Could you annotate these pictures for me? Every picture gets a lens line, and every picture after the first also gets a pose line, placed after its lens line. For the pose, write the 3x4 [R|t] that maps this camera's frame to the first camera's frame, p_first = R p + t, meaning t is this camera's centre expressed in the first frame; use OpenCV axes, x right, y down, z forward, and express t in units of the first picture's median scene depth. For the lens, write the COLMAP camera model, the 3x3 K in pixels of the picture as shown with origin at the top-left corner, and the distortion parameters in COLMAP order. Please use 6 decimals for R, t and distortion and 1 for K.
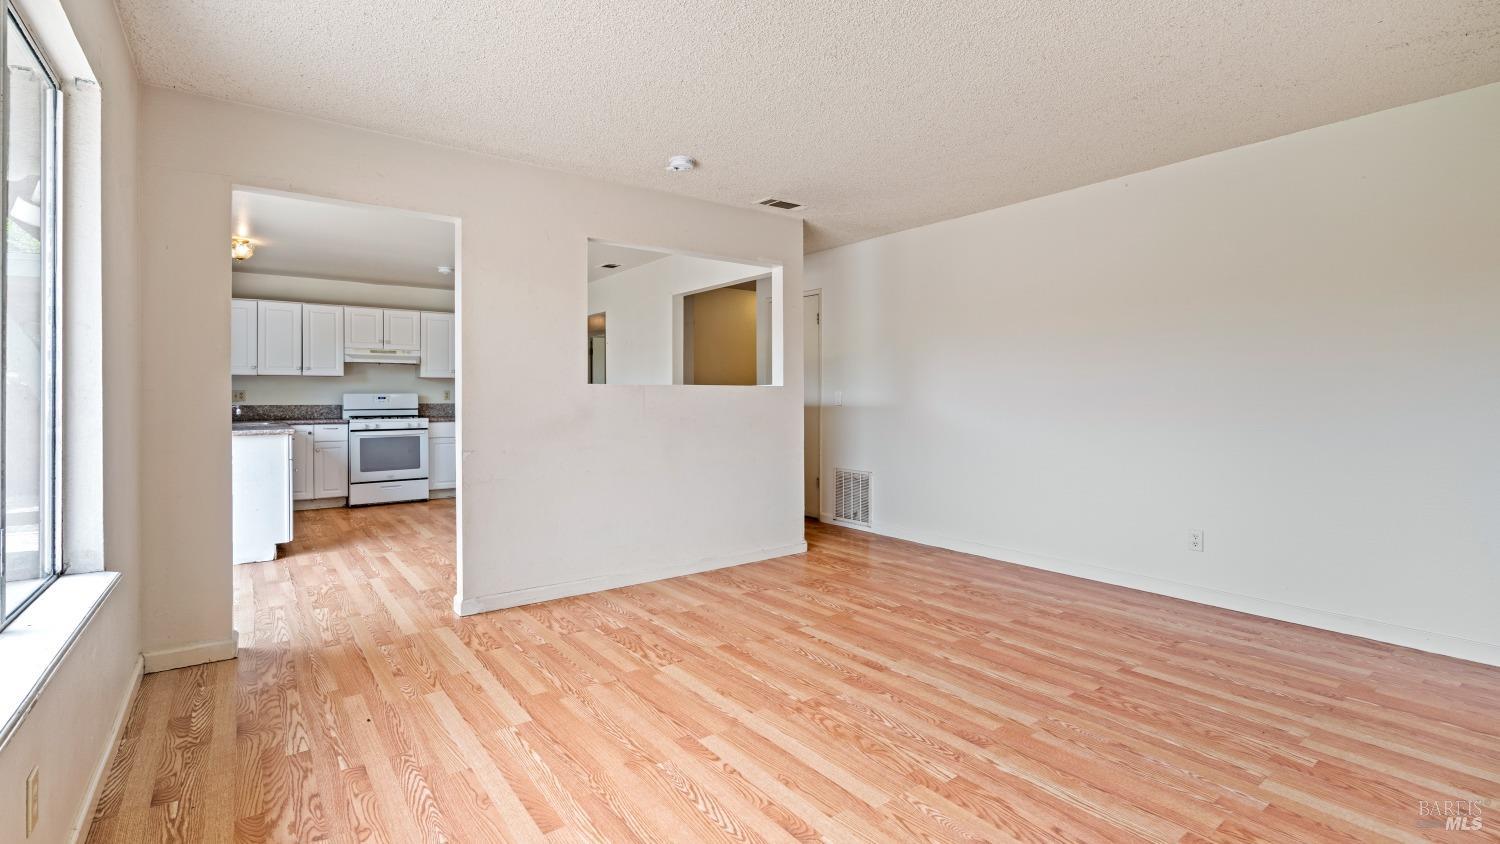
lens RADIAL K [[680.5, 0, 735.7], [0, 680.5, 395.6], [0, 0, 1]] dist [-0.001918, -0.000014]
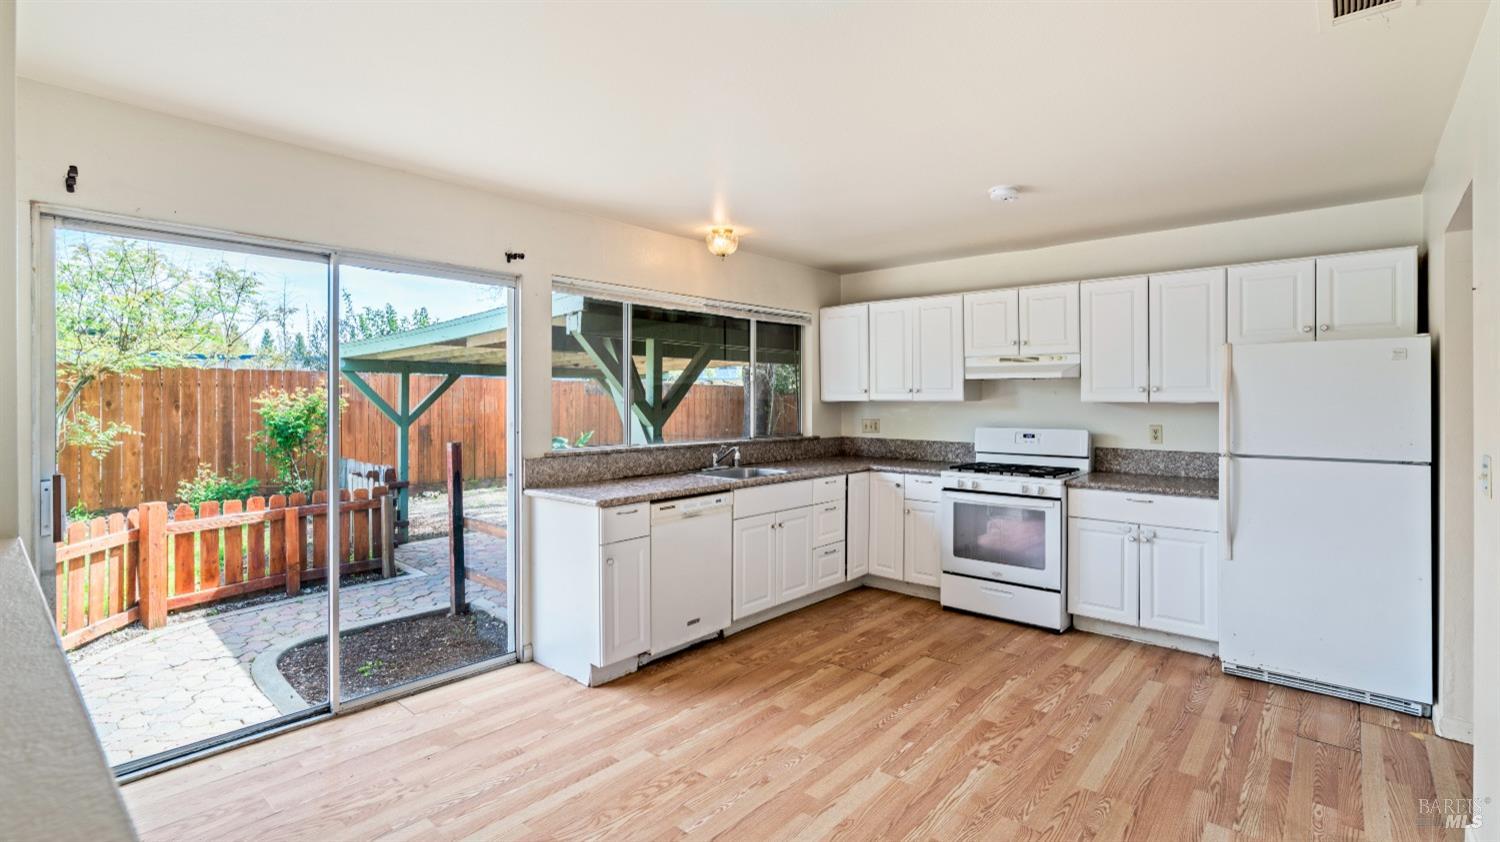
lens RADIAL K [[682.1, 0, 752.7], [0, 682.1, 406.1], [0, 0, 1]] dist [-0.001171, 0.000201]
pose [[0.229431, 0.010385, -0.973269, 0.025650], [-0.000863, 0.999945, 0.010466, -0.059747], [0.973324, -0.001561, 0.229428, 1.283390]]
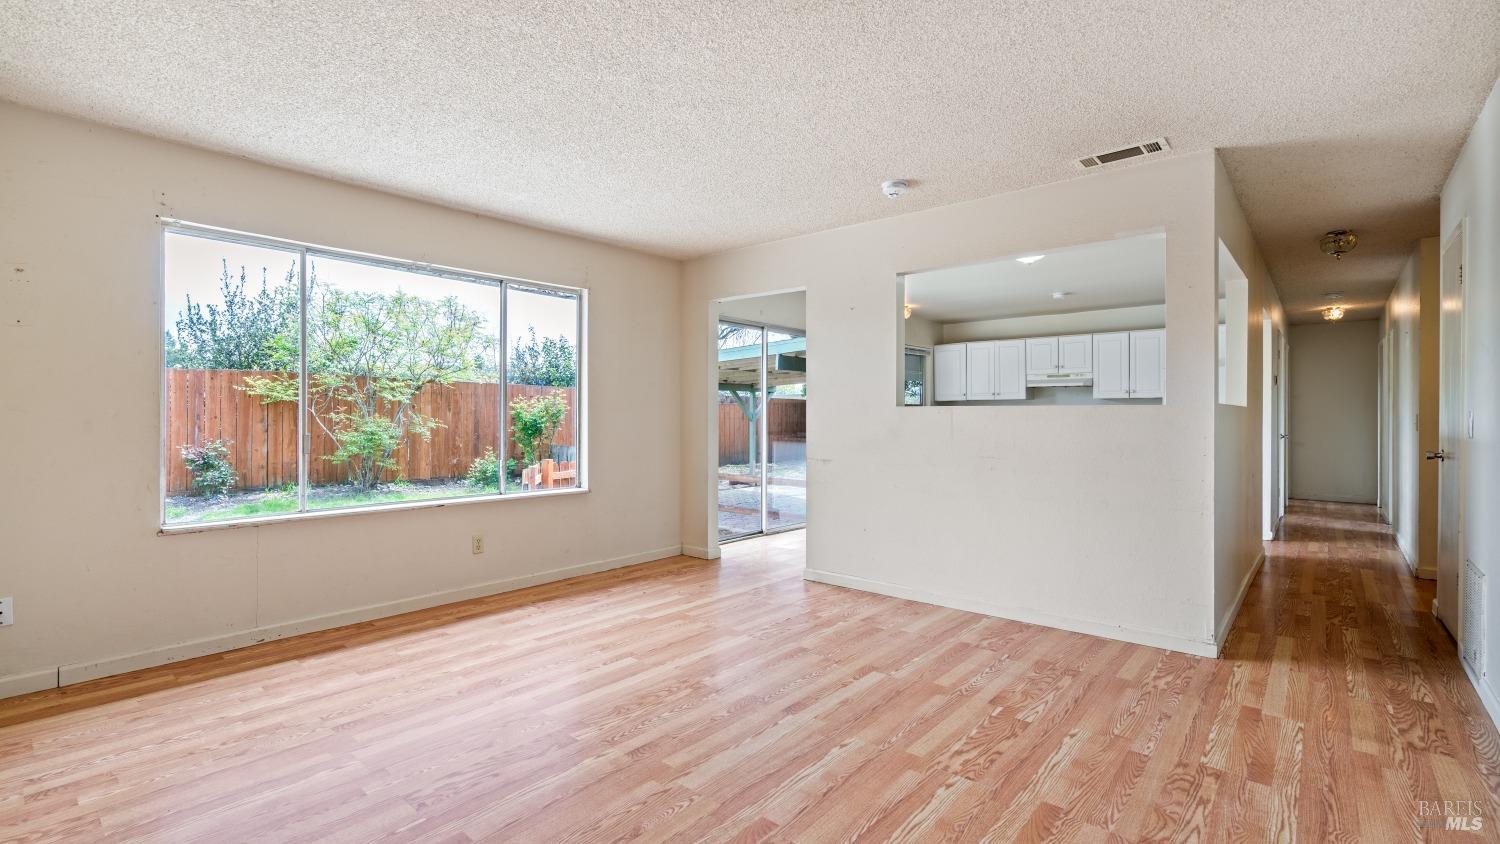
lens RADIAL K [[663.2, 0, 750.0], [0, 663.2, 422.0], [0, 0, 1]] dist [0.001305, 0.000177]
pose [[0.221043, 0.011071, -0.975201, 0.835082], [0.001060, 0.999932, 0.011592, -0.007144], [0.975264, -0.003596, 0.221016, 0.569101]]
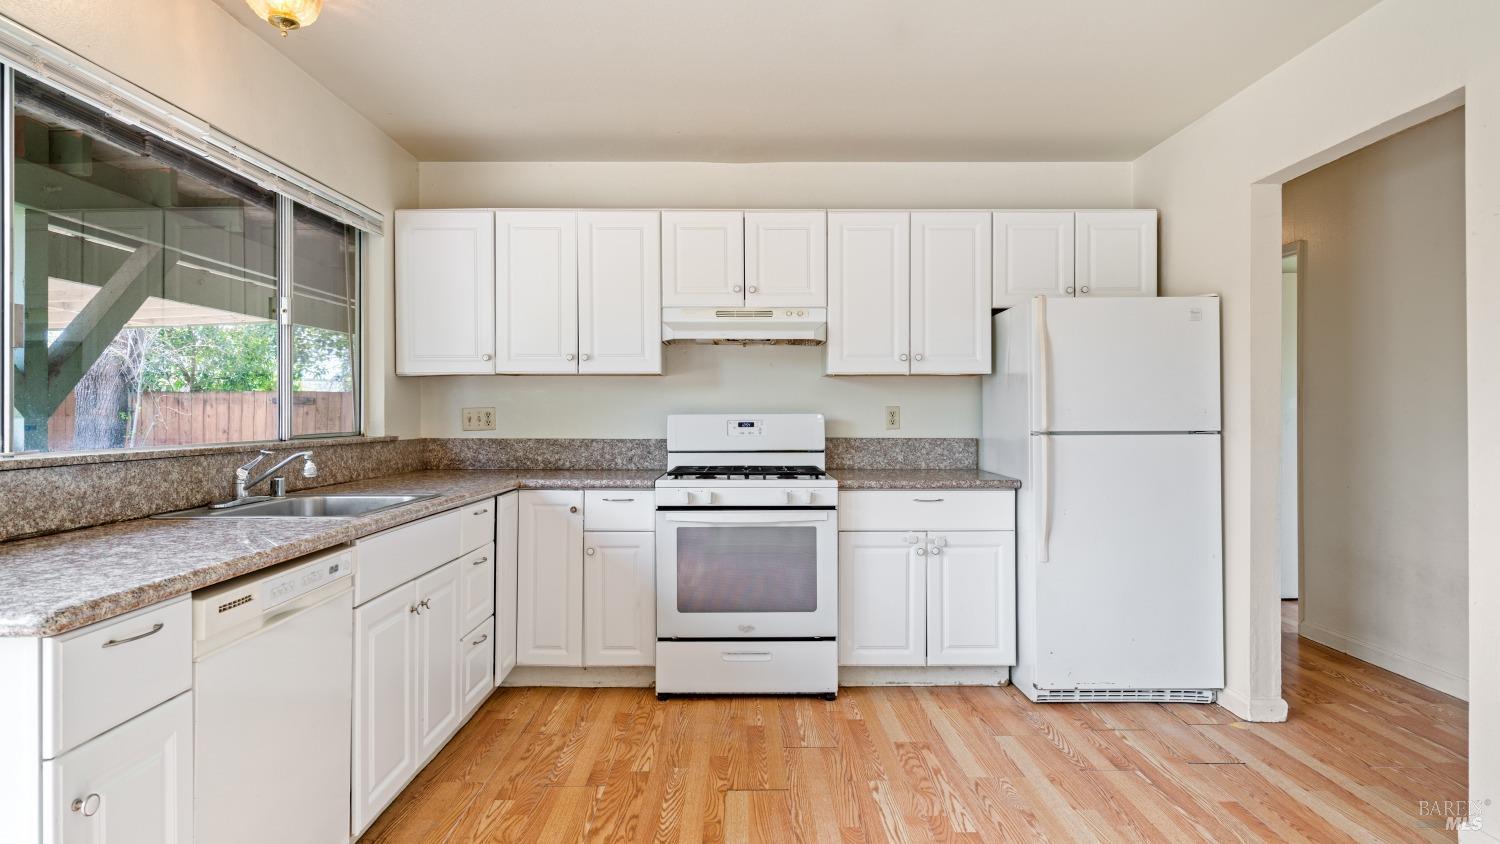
lens RADIAL K [[827.4, 0, 744.2], [0, 827.4, 416.0], [0, 0, 1]] dist [0.000184, 0.000816]
pose [[0.810561, 0.001355, -0.585653, -0.449342], [0.000907, 0.999993, 0.003570, -0.007423], [0.585654, -0.003425, 0.810554, 1.194627]]
